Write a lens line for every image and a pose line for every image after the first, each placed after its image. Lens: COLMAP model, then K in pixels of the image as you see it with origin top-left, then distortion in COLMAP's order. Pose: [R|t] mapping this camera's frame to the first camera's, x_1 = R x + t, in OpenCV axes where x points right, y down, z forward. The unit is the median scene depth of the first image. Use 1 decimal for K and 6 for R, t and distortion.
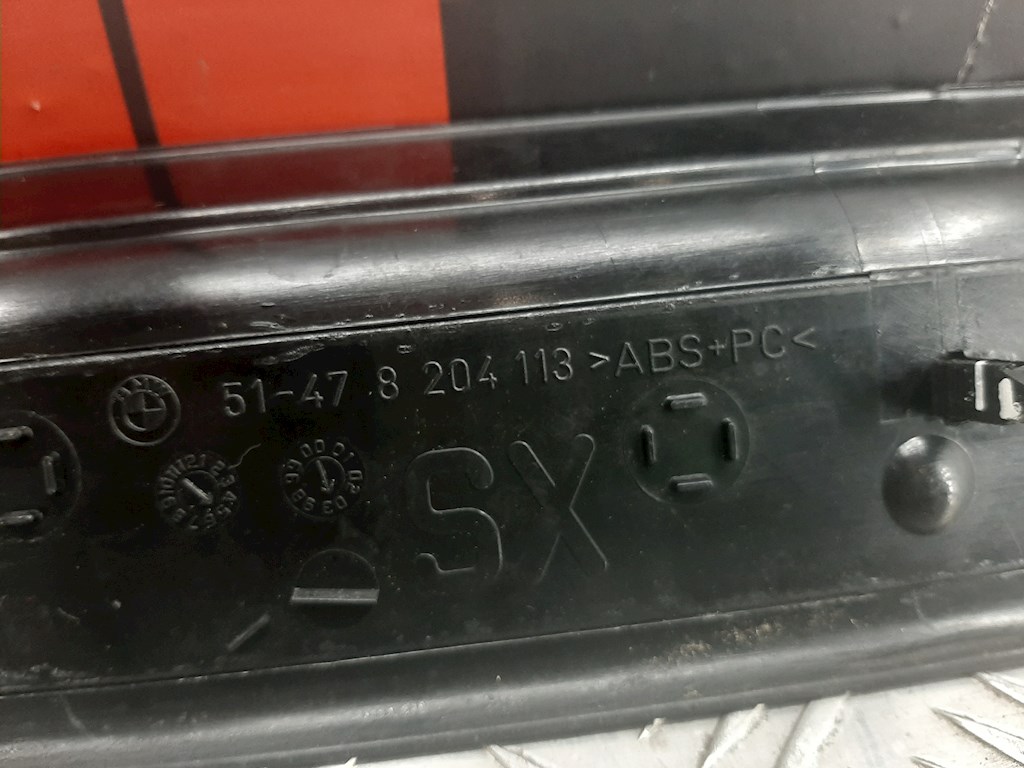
lens RADIAL K [[771.6, 0, 512.0], [0, 771.6, 384.0], [0, 0, 1]] dist [0.069003, 0.000491]
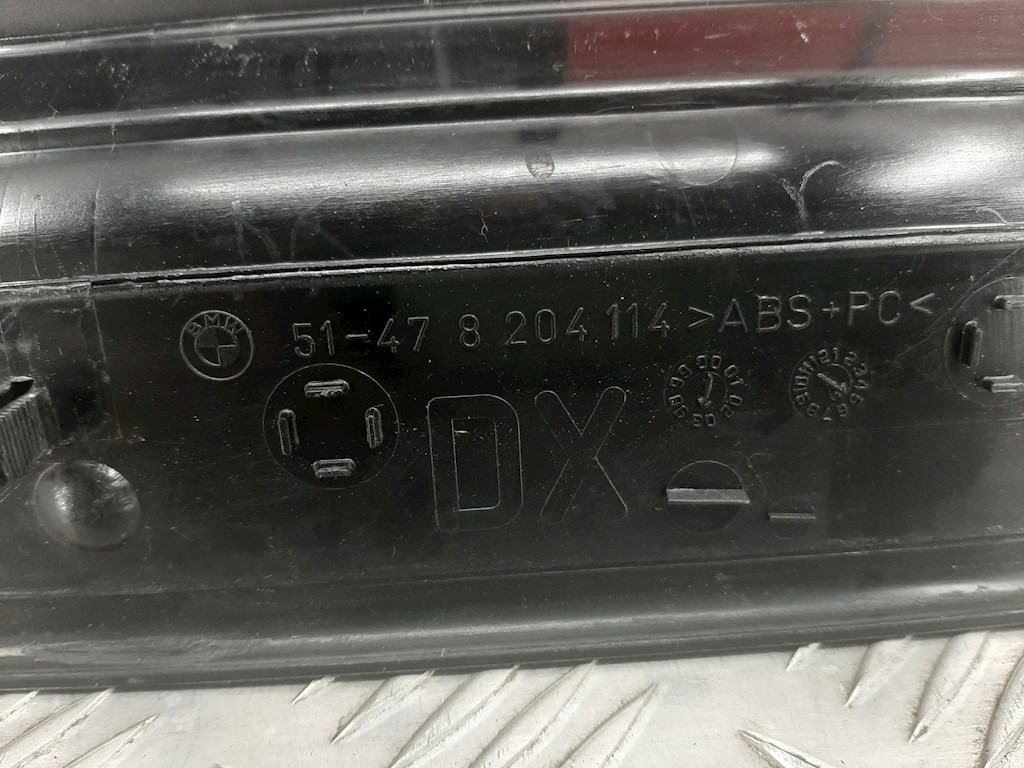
lens RADIAL K [[771.6, 0, 512.0], [0, 771.6, 384.0], [0, 0, 1]] dist [0.069003, 0.000491]
pose [[0.997782, 0.045736, 0.048374, -0.197206], [-0.048084, 0.997663, 0.048540, 0.021953], [-0.046041, -0.050758, 0.997649, -0.037253]]
